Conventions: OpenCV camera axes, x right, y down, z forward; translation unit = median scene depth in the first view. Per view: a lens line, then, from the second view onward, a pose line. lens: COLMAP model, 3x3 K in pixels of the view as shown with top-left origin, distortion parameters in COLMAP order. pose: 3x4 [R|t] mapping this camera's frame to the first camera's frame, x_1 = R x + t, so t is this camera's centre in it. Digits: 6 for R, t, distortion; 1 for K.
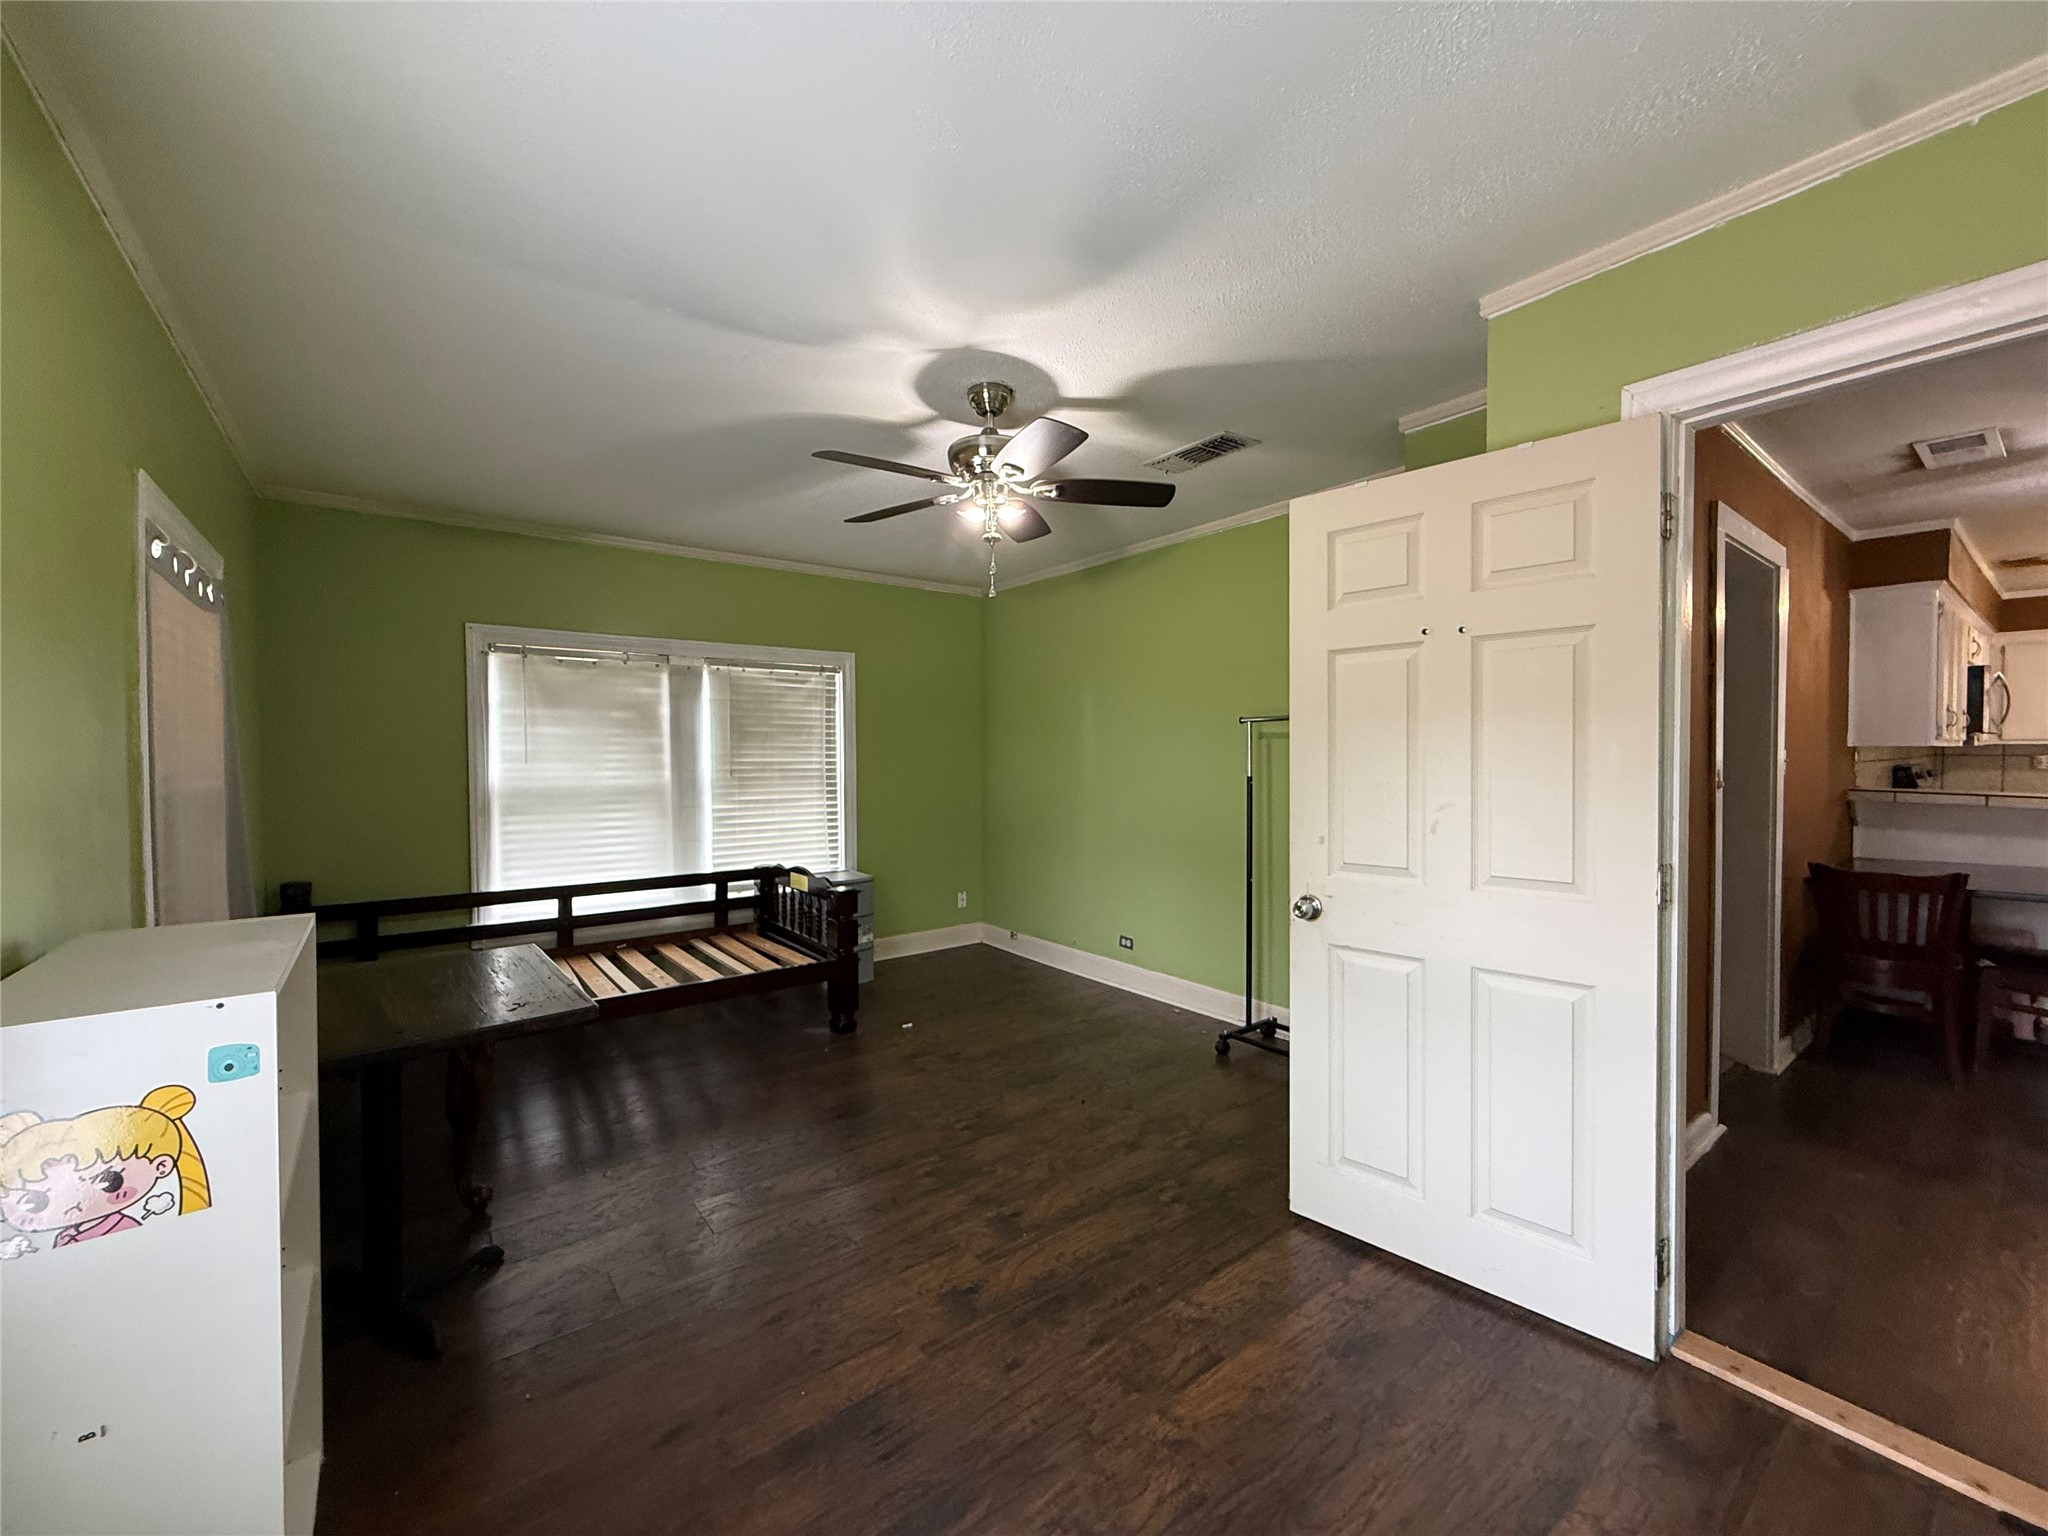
lens RADIAL K [[821.1, 0, 1019.3], [0, 821.1, 760.5], [0, 0, 1]] dist [0.000907, 0.000101]
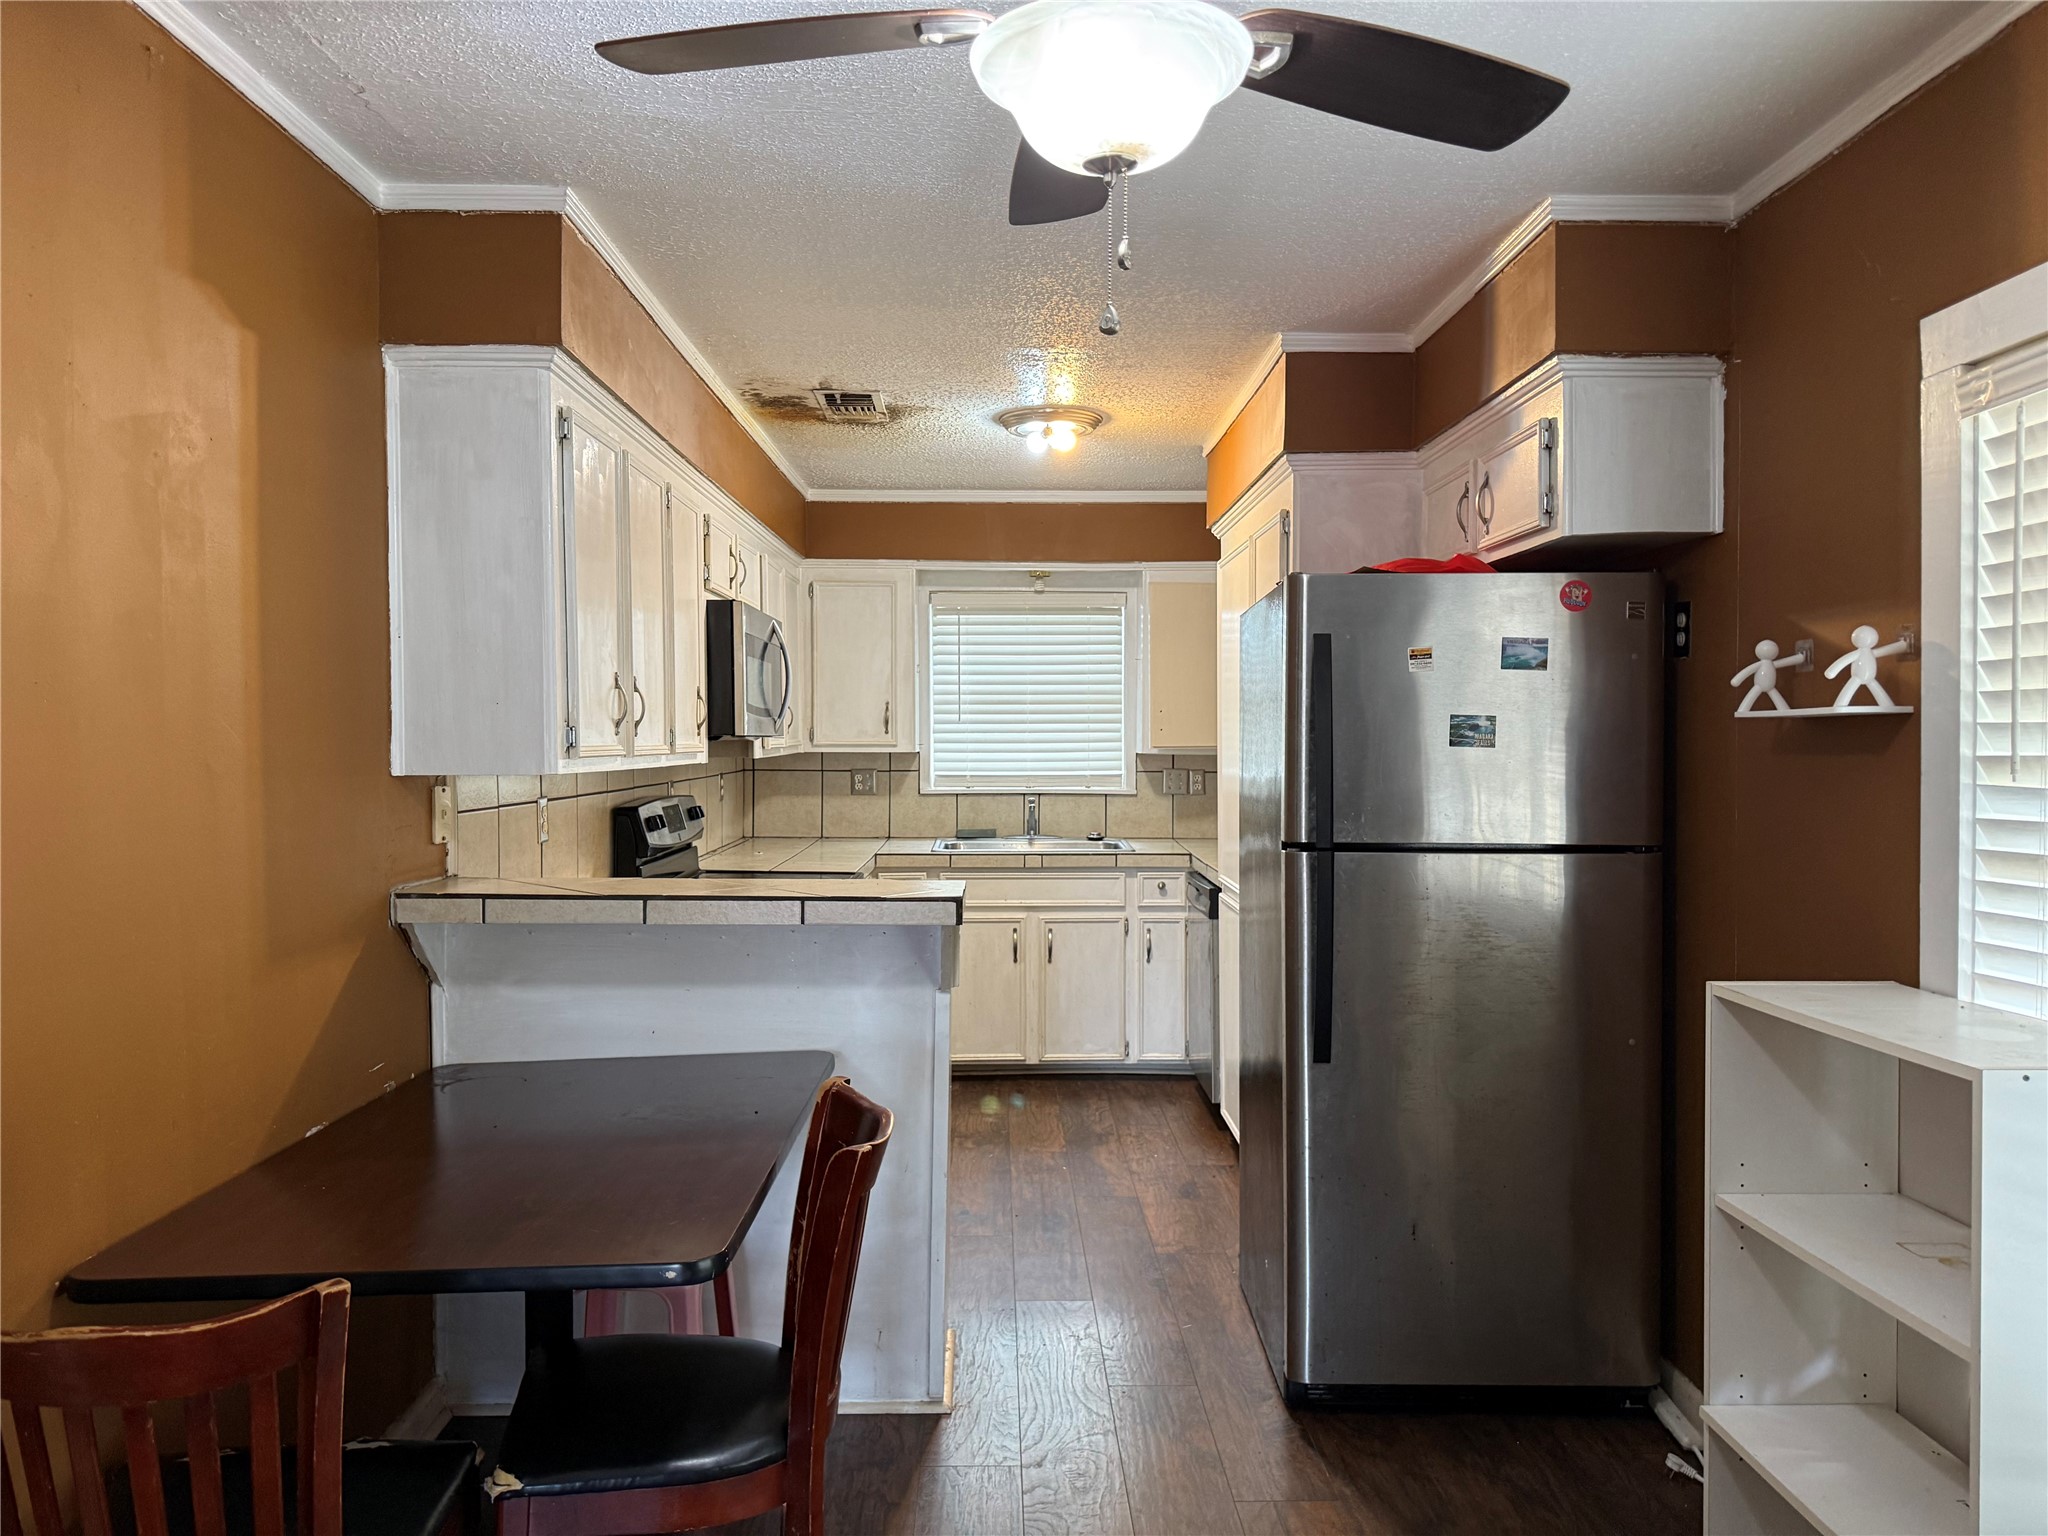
lens RADIAL K [[1430.7, 0, 1024.2], [0, 1430.7, 767.2], [0, 0, 1]] dist [0.002375, 0.000477]
pose [[0.593404, -0.012025, 0.804815, 0.585438], [0.008775, 0.999926, 0.008471, -0.021098], [-0.804857, 0.002035, 0.593465, 0.350347]]
